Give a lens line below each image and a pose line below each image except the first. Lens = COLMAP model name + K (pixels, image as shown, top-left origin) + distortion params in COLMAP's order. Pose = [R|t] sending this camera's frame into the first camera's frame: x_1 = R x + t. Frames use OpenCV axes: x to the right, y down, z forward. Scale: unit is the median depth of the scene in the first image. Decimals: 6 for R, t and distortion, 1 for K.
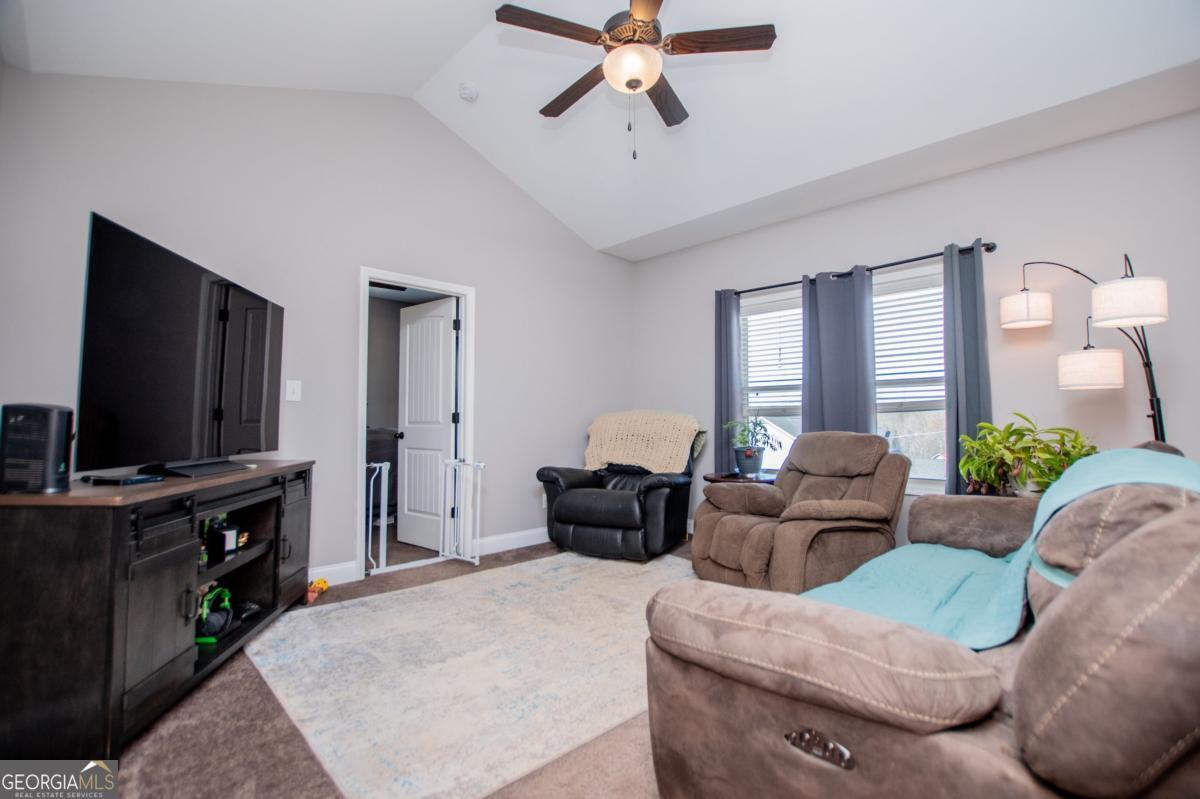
lens RADIAL K [[529.8, 0, 605.2], [0, 529.8, 400.9], [0, 0, 1]] dist [-0.026479, 0.000849]
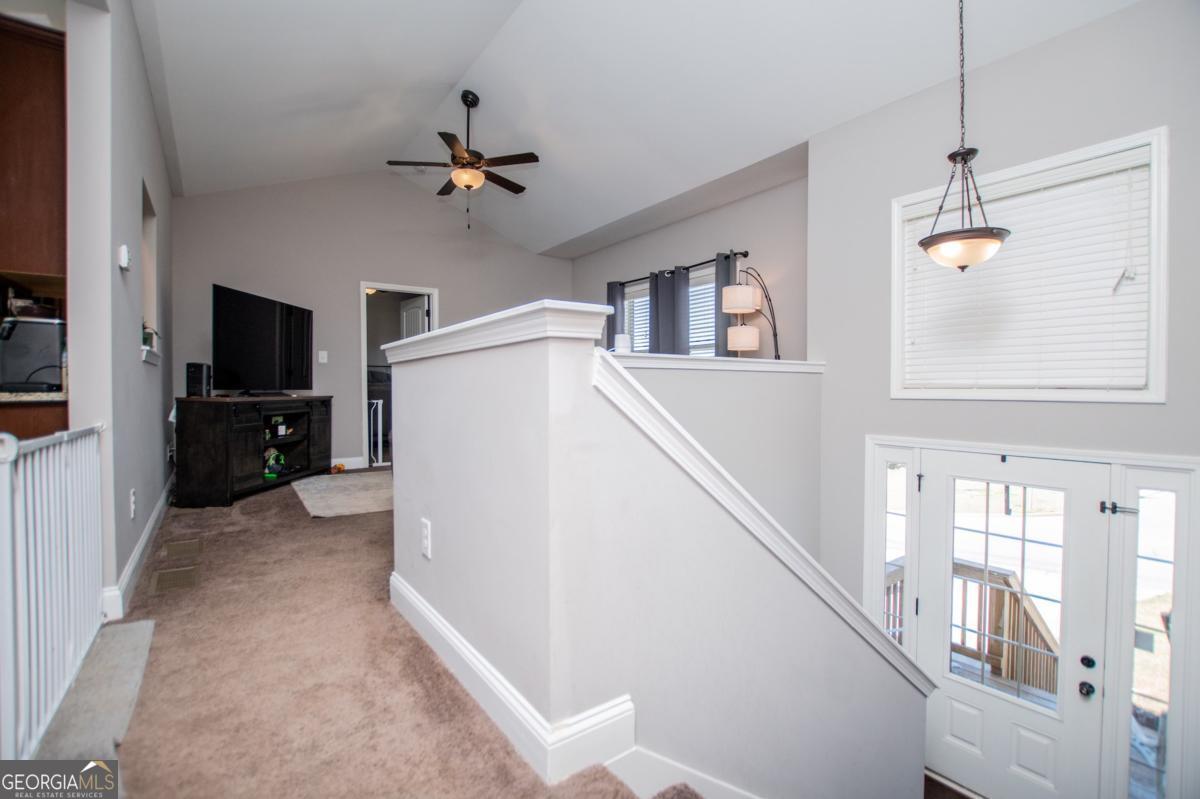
lens RADIAL K [[539.6, 0, 598.7], [0, 539.6, 397.9], [0, 0, 1]] dist [-0.000645, 0.000148]
pose [[0.984064, 0.004135, -0.177766, 0.706089], [0.006913, 0.998084, 0.061487, 0.014044], [0.177680, -0.061736, 0.982150, -0.684917]]
